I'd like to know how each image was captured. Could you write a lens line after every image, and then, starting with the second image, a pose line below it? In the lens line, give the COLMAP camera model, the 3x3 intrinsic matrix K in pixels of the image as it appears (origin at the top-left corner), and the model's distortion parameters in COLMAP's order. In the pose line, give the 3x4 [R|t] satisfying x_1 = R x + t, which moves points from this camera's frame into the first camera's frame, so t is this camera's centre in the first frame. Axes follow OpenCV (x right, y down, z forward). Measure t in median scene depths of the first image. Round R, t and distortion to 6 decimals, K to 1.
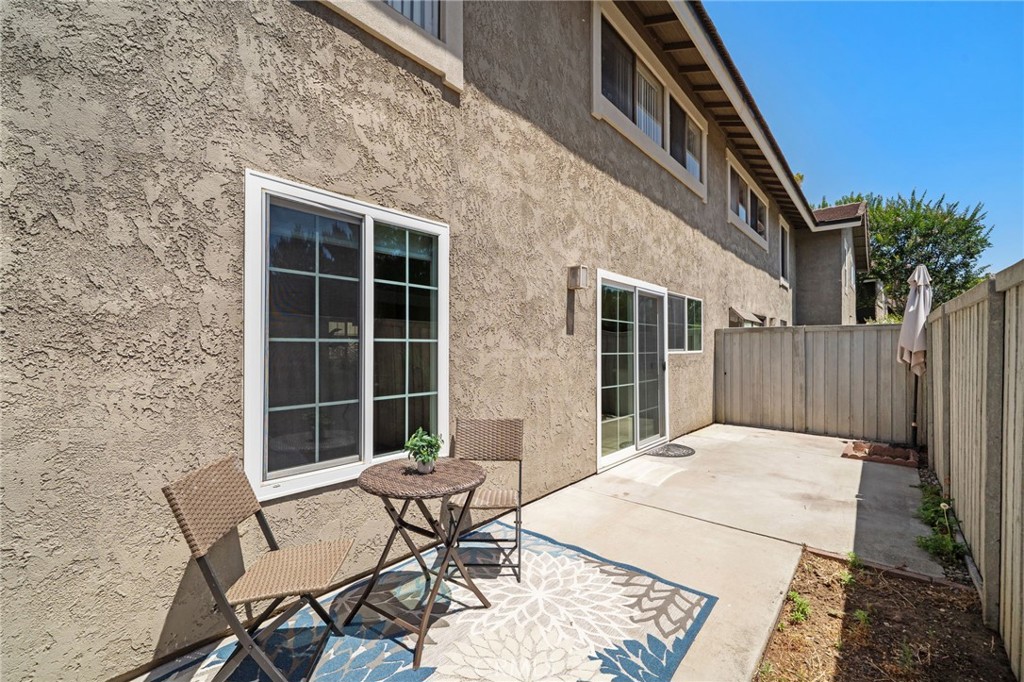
lens RADIAL K [[426.7, 0, 512.0], [0, 426.7, 341.0], [0, 0, 1]] dist [-0.000343, -0.000038]
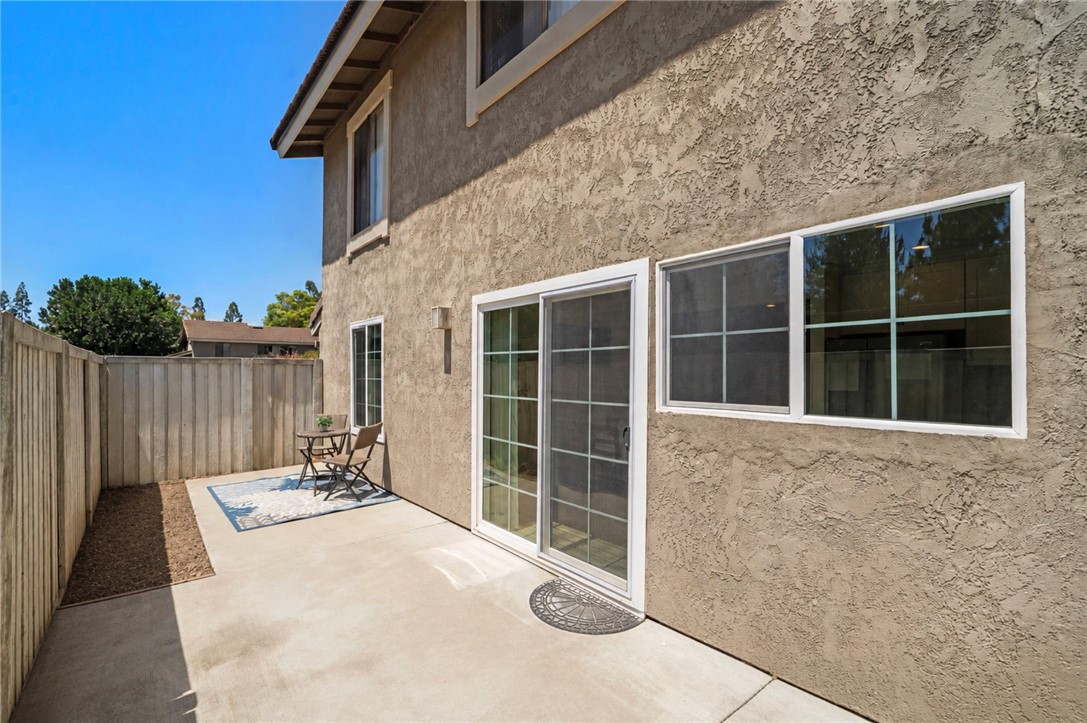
lens RADIAL K [[452.9, 0, 543.5], [0, 452.9, 361.5], [0, 0, 1]] dist [-0.000343, -0.000038]
pose [[-0.132310, -0.017781, -0.991049, 1.251725], [0.017169, 0.999648, -0.020228, -0.018691], [0.991060, -0.019692, -0.131959, 1.444609]]
